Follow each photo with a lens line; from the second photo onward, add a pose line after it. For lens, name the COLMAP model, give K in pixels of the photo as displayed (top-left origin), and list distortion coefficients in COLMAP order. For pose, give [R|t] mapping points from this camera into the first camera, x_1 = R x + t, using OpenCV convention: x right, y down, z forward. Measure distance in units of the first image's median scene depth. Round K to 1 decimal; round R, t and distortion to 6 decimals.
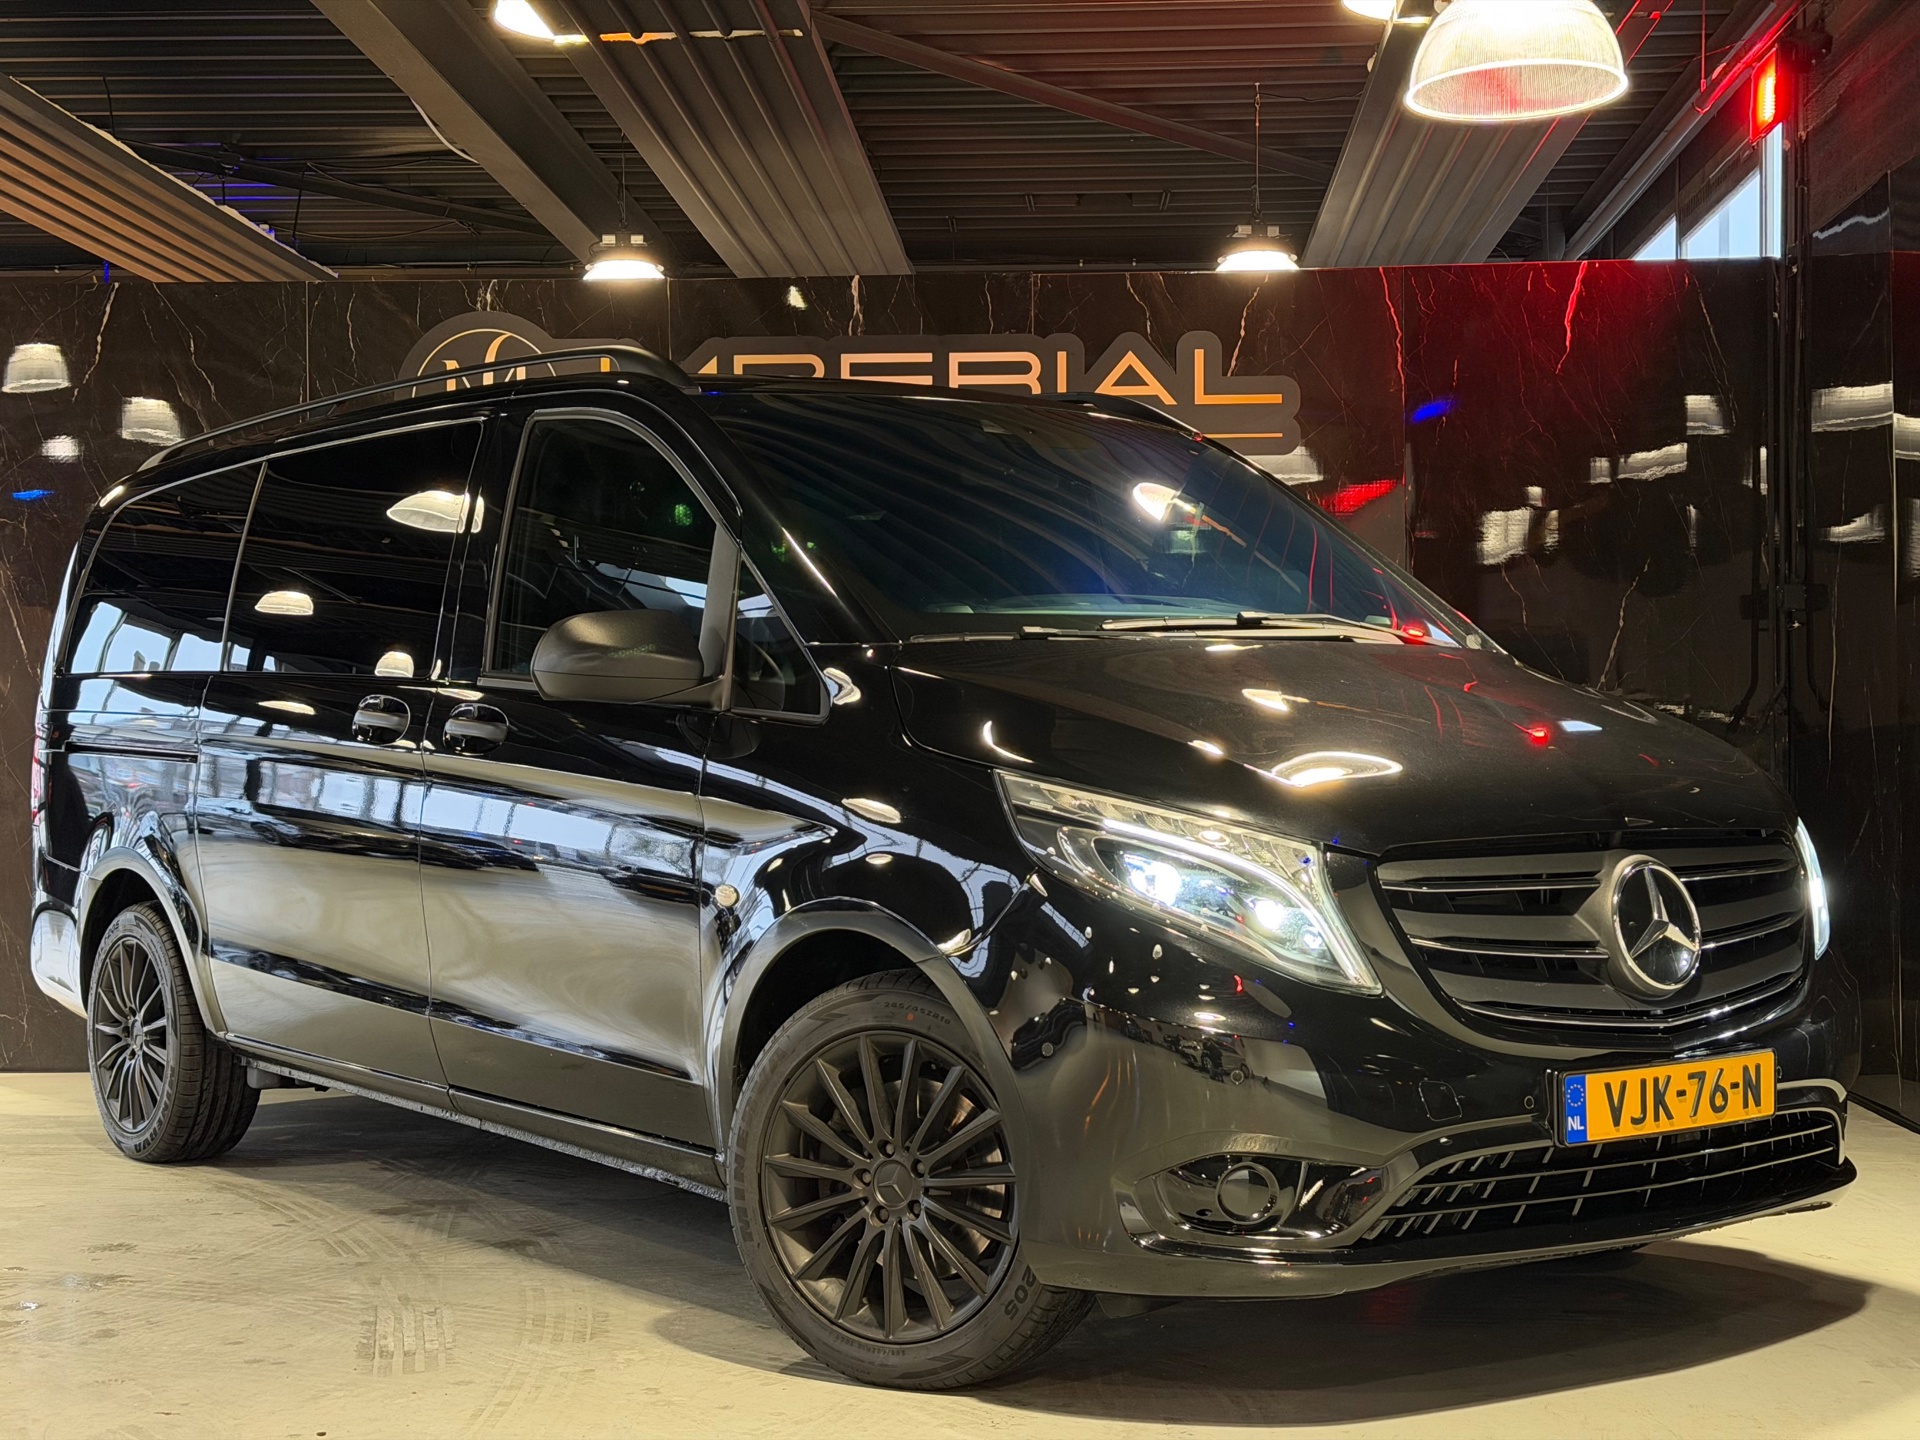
lens RADIAL K [[2672.3, 0, 960.0], [0, 2672.3, 720.0], [0, 0, 1]] dist [0.148984, -0.083597]
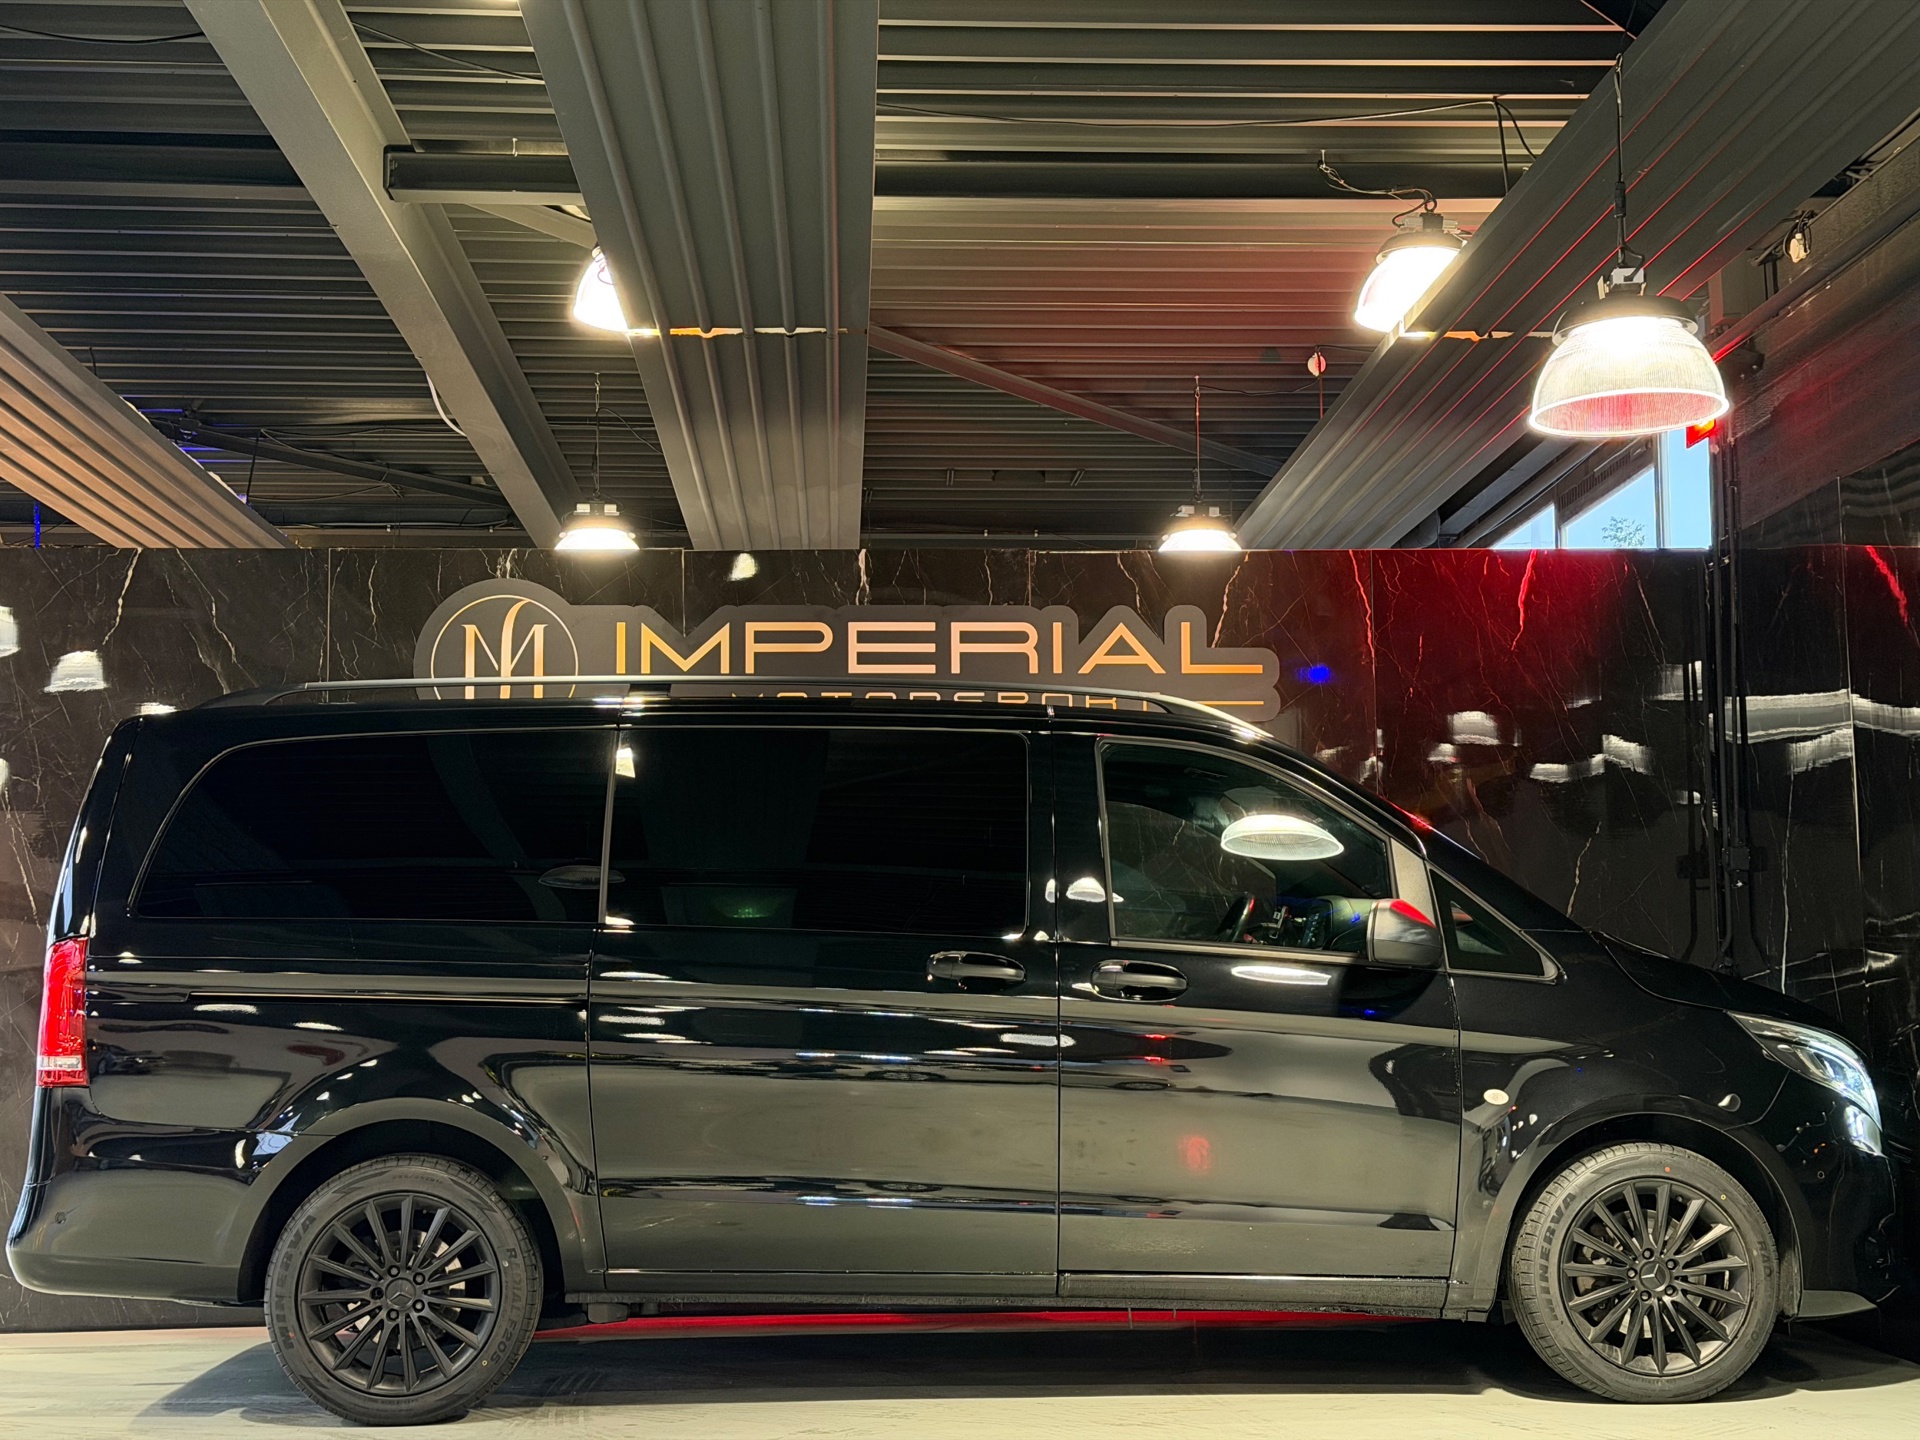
lens RADIAL K [[2672.3, 0, 960.0], [0, 2672.3, 720.0], [0, 0, 1]] dist [0.148984, -0.083597]
pose [[0.994272, 0.008286, 0.106553, -0.104368], [0.001650, 0.995681, -0.092825, -0.000517], [-0.106862, 0.092469, 0.989965, -0.039127]]
